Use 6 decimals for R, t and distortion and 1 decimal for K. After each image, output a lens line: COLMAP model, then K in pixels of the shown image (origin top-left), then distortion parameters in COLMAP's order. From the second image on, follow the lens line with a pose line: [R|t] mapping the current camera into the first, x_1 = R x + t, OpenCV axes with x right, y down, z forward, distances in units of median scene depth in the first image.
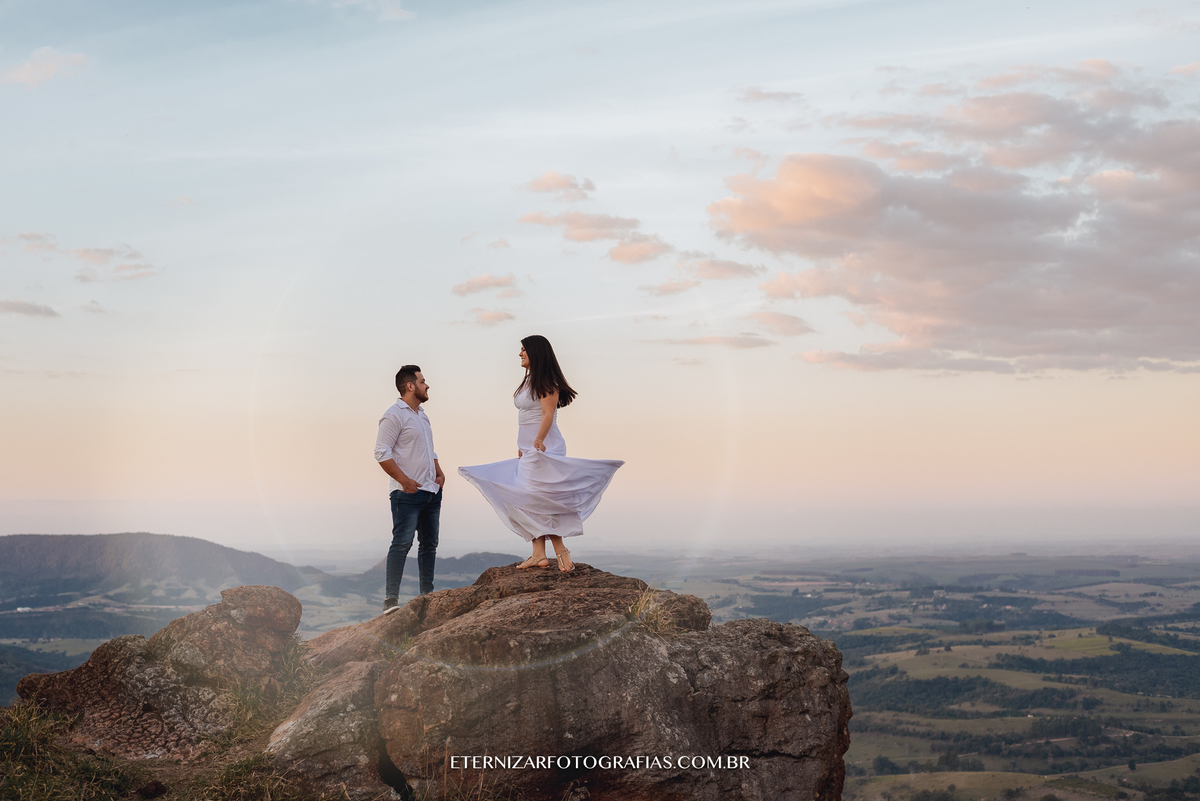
lens RADIAL K [[2091.0, 0, 603.4], [0, 2091.0, 405.8], [0, 0, 1]] dist [-0.175735, 0.000000]
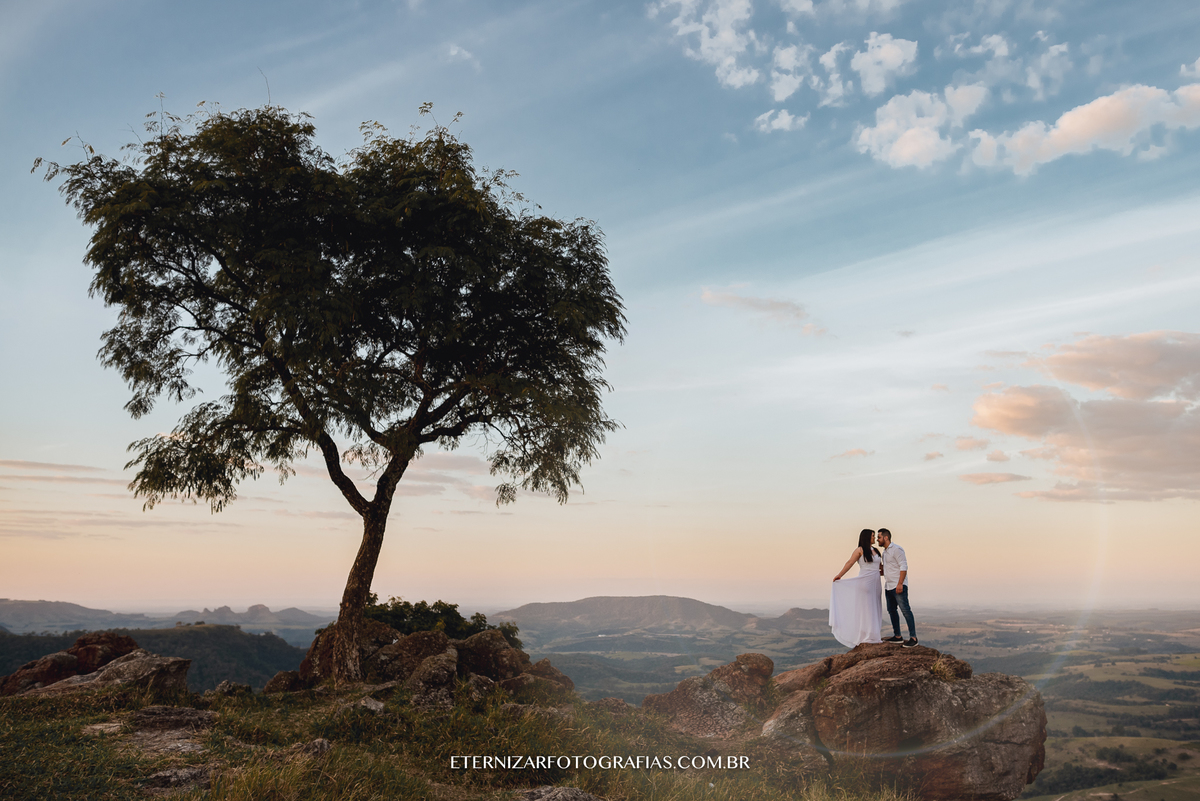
lens RADIAL K [[1089.8, 0, 612.7], [0, 1089.8, 384.1], [0, 0, 1]] dist [-0.036335, -0.005658]
pose [[0.966077, -0.044131, -0.254457, -0.007212], [0.010968, 0.991414, -0.130301, -0.046375], [0.258022, 0.123089, 0.958266, -0.159377]]
